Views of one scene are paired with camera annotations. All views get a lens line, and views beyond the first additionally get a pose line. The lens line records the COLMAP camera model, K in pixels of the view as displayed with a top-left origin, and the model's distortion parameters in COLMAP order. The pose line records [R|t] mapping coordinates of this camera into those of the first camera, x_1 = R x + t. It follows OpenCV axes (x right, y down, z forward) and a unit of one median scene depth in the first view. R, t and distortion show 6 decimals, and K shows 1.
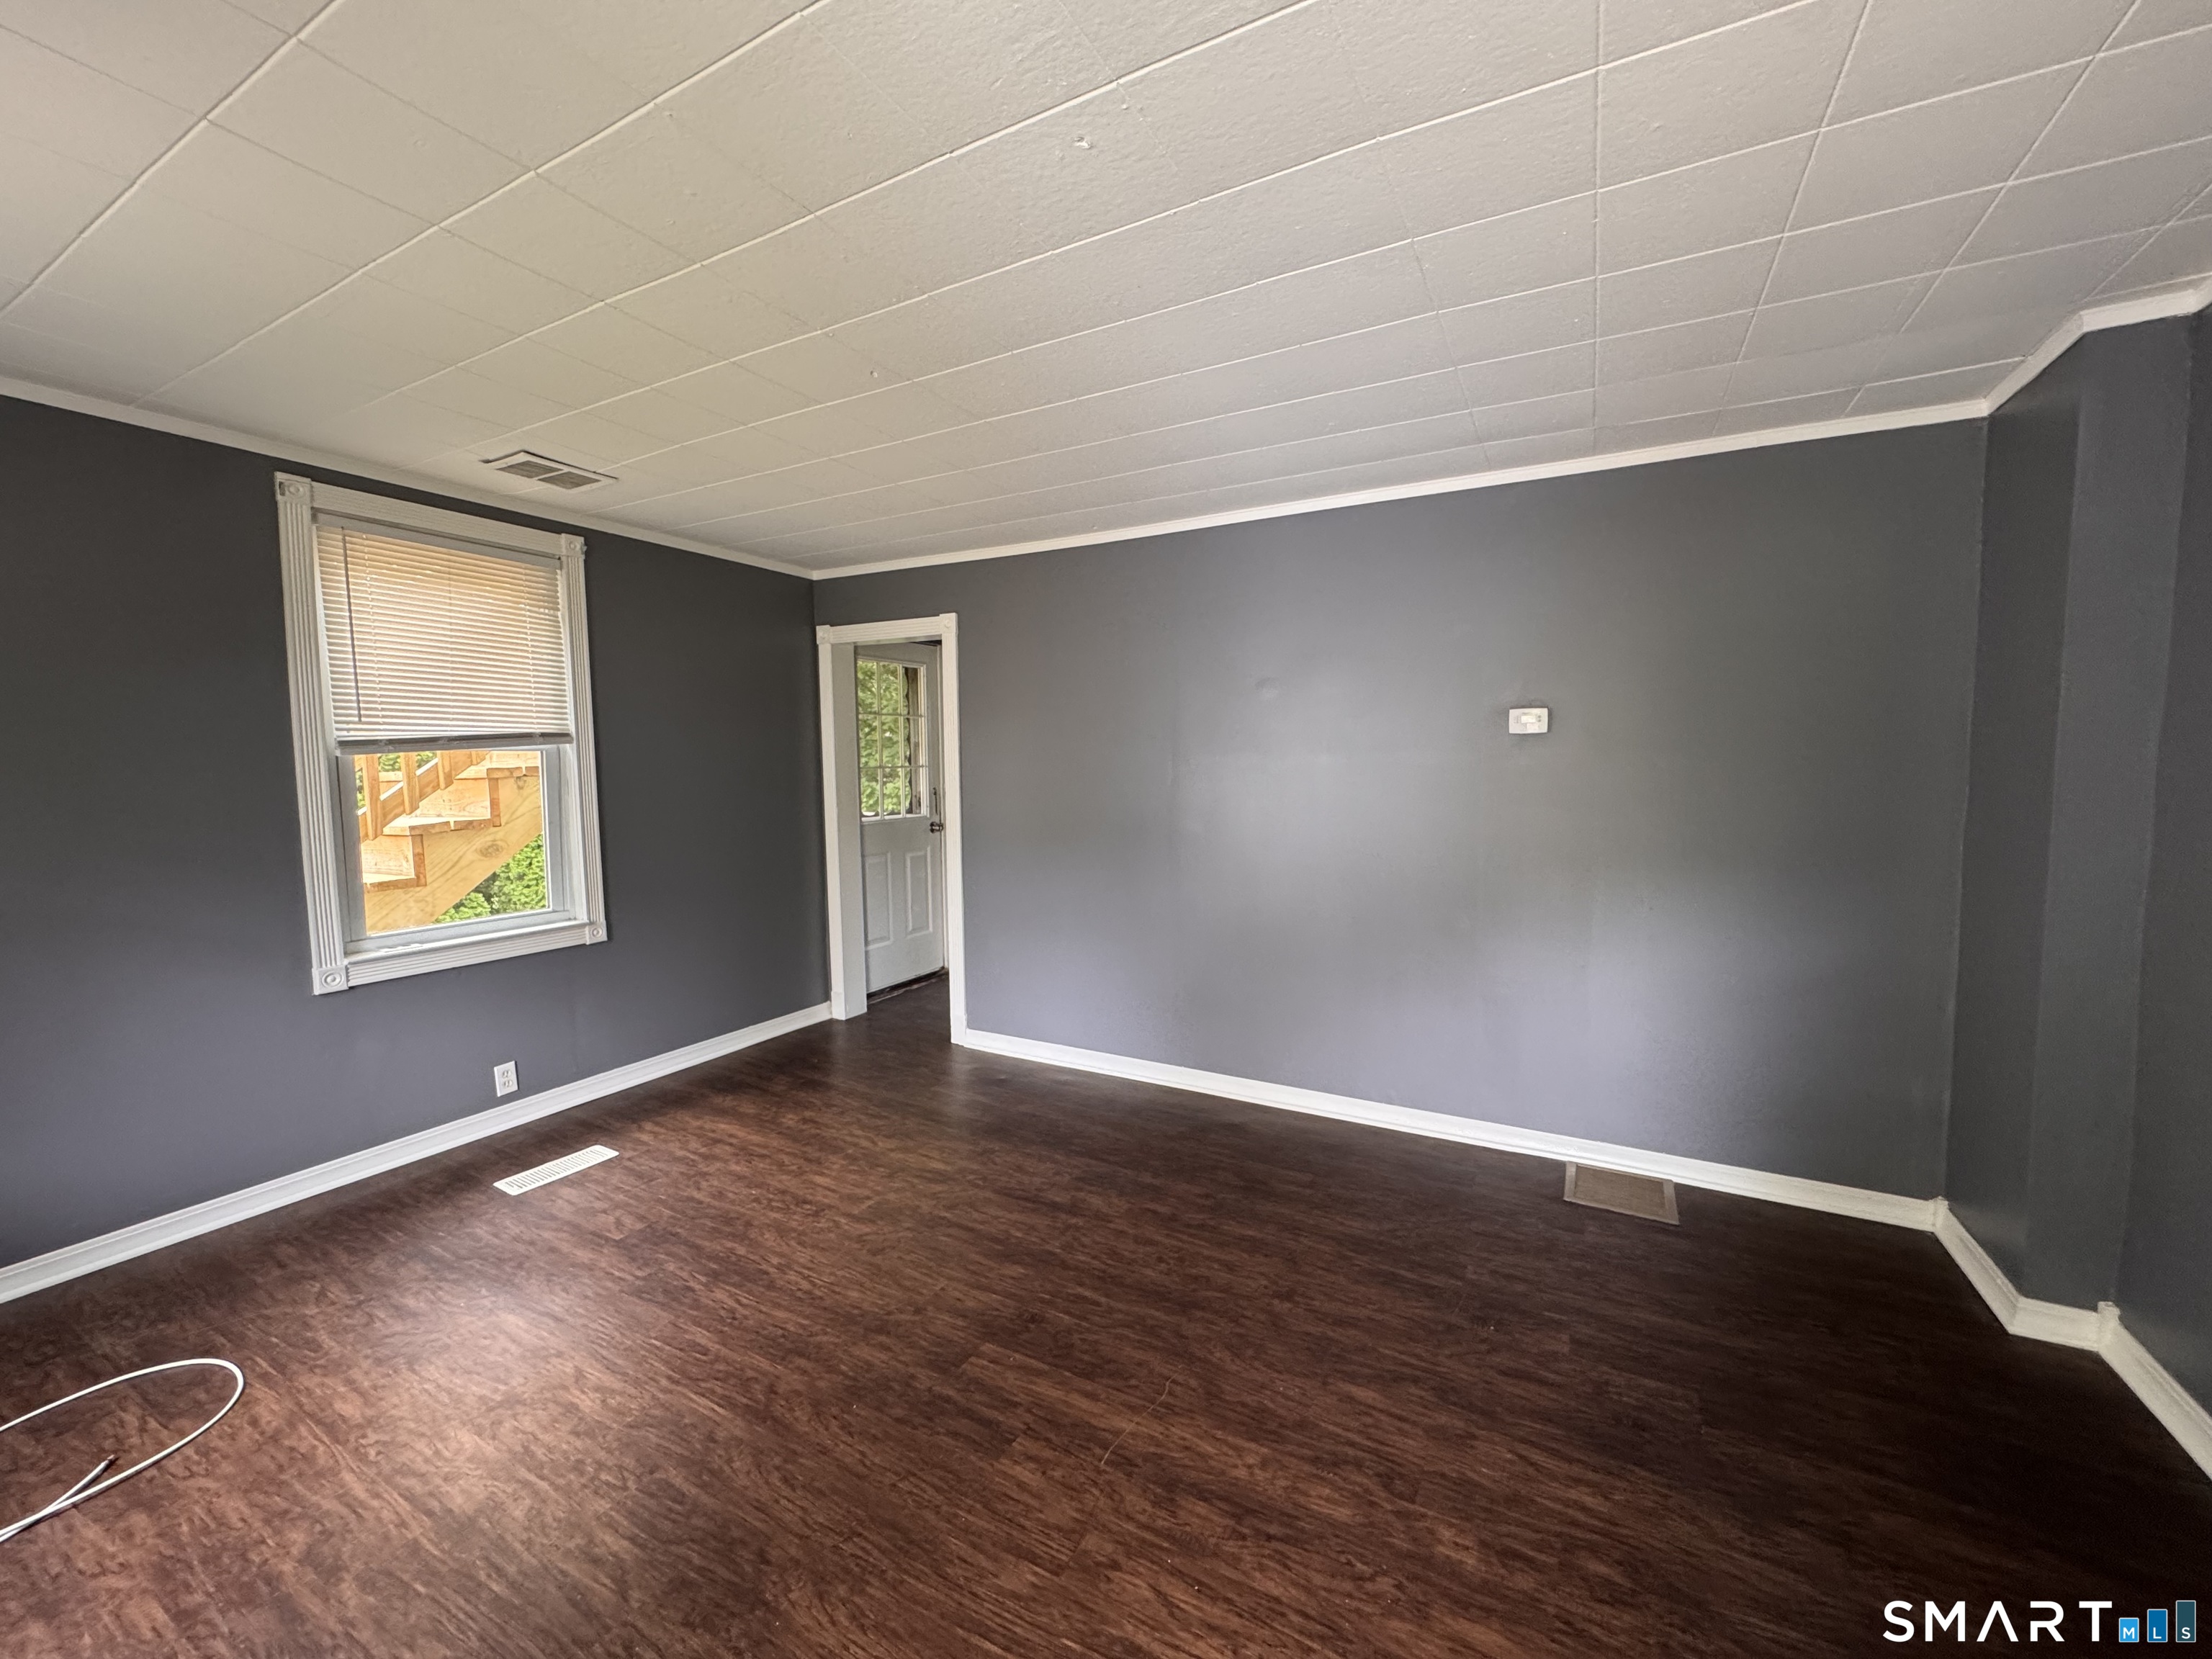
lens RADIAL K [[879.4, 0, 1106.3], [0, 879.4, 833.9], [0, 0, 1]] dist [0.000876, 0.000062]
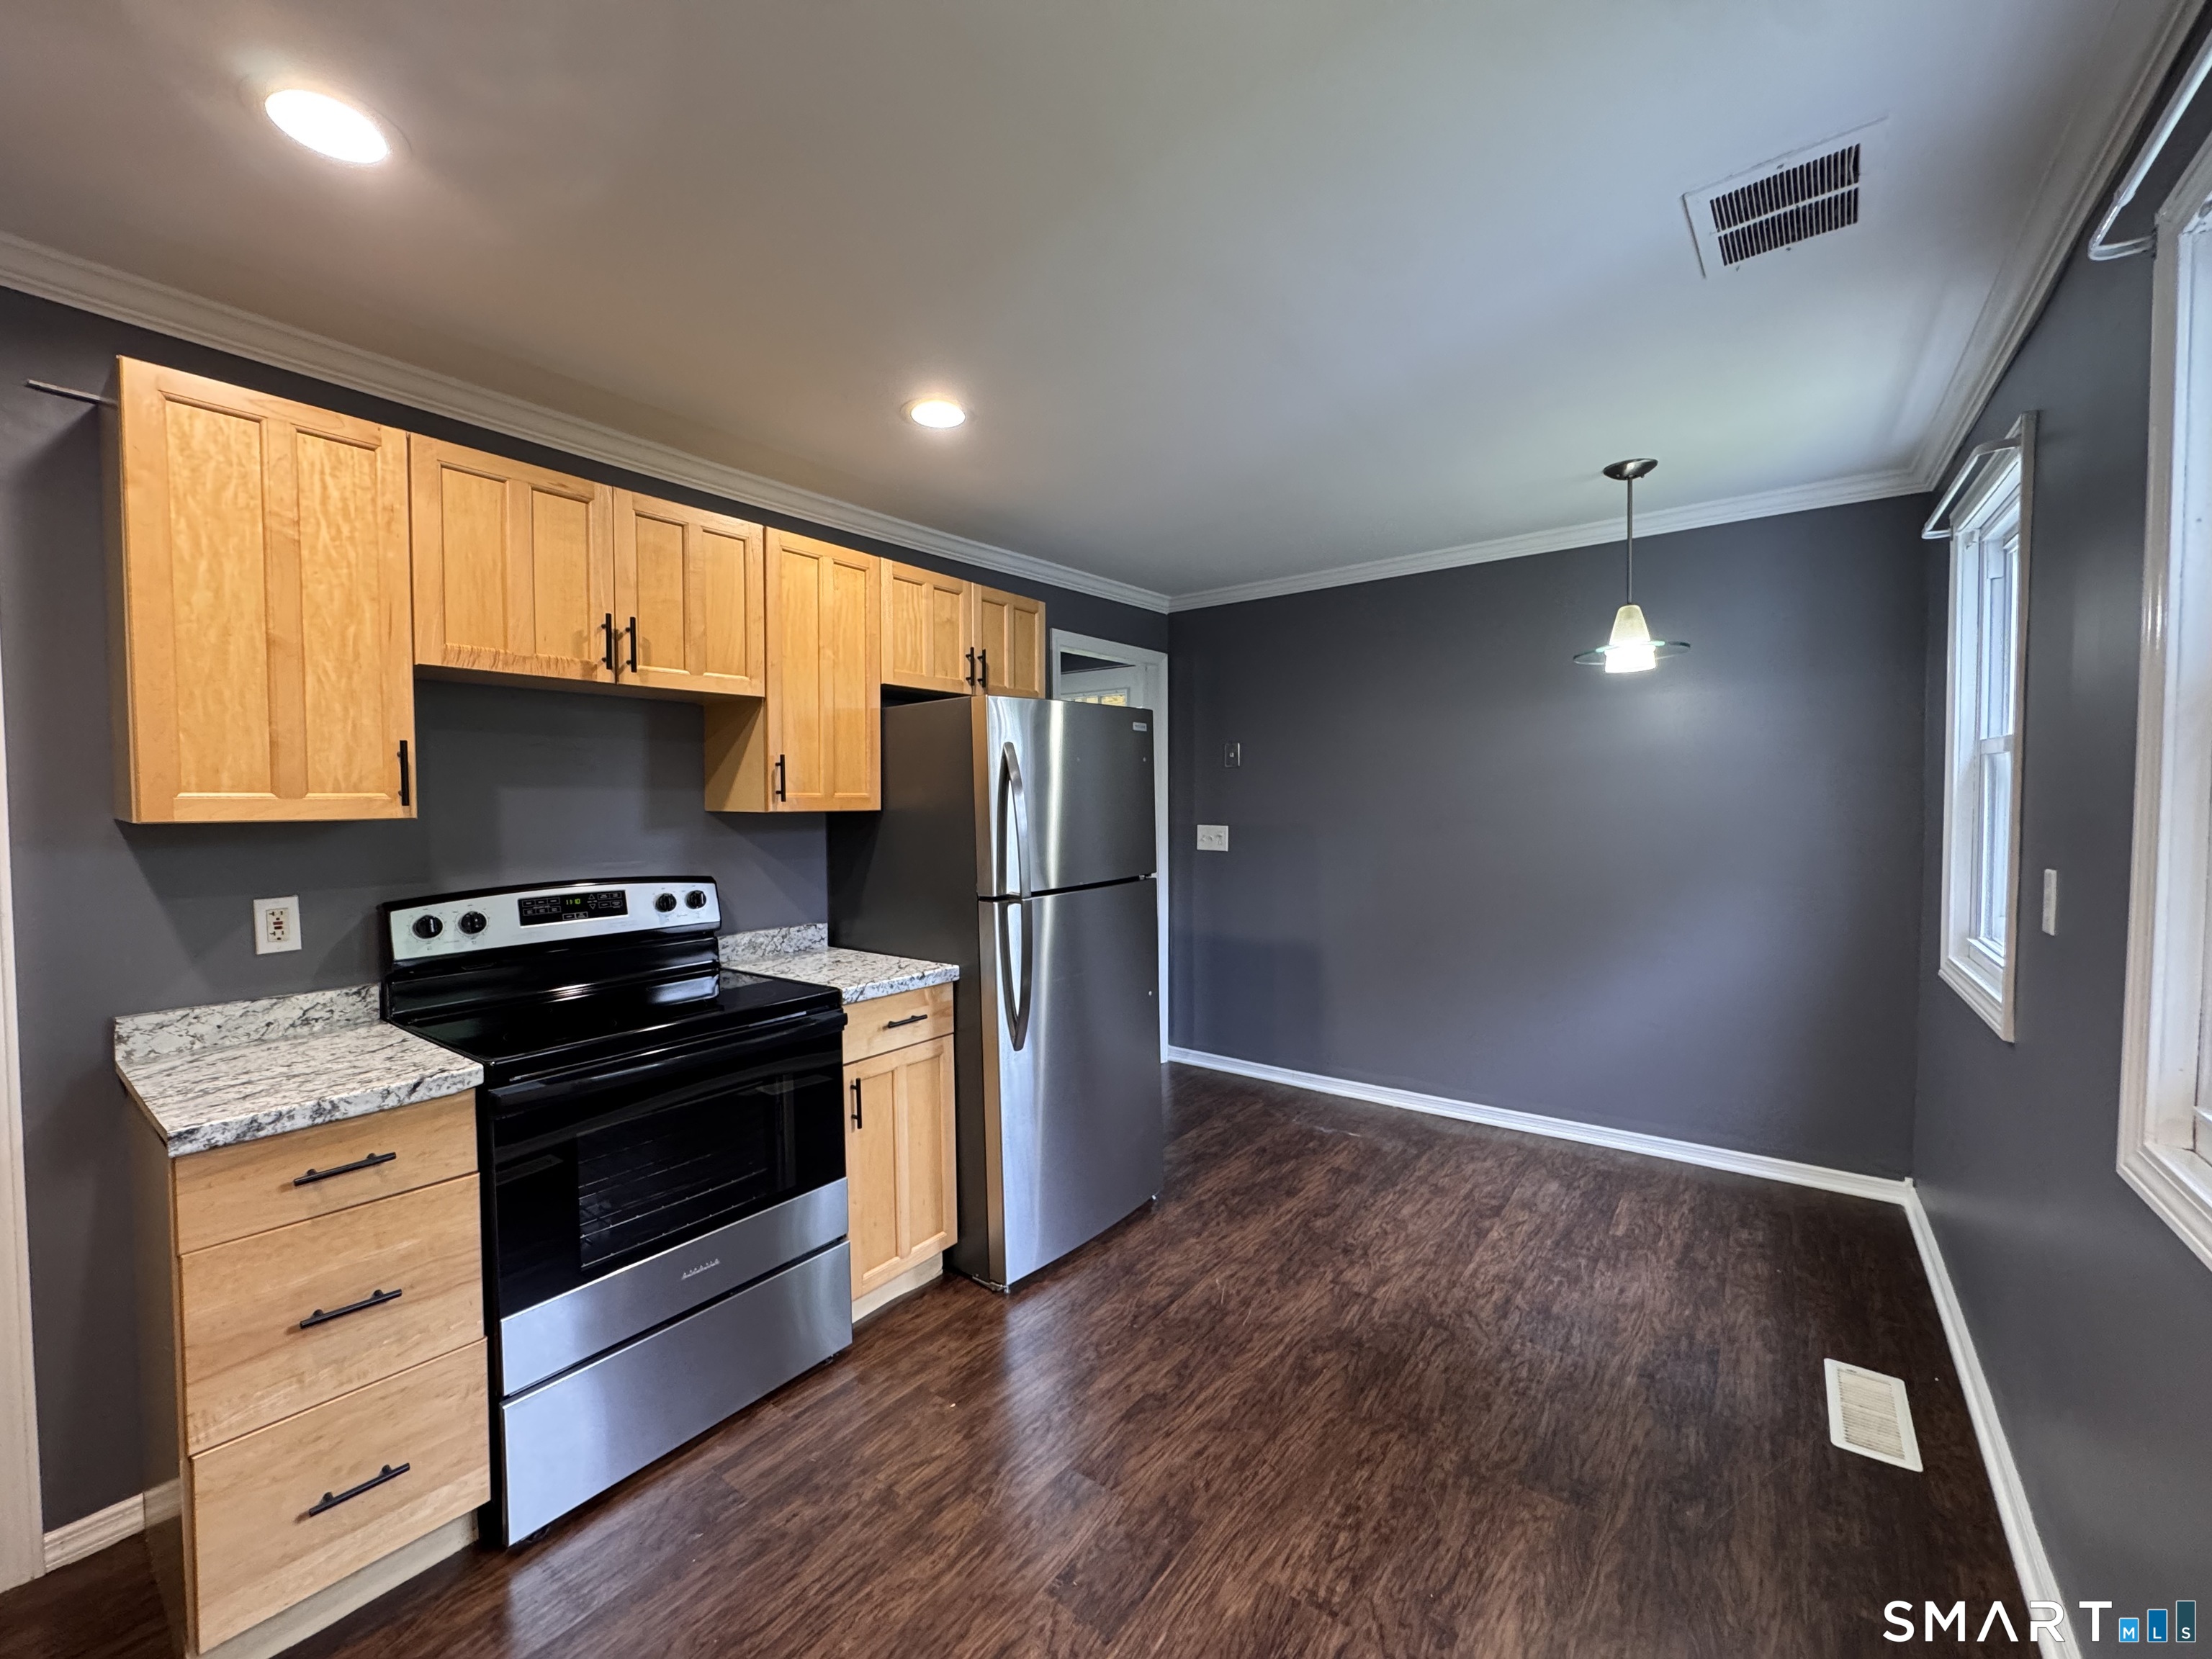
lens RADIAL K [[879.4, 0, 1106.7], [0, 879.4, 826.0], [0, 0, 1]] dist [0.000876, 0.000062]
pose [[-0.139873, 0.039998, -0.989361, 0.924917], [-0.070137, 0.996274, 0.050193, -0.074740], [0.987682, 0.076412, -0.136547, 0.981235]]
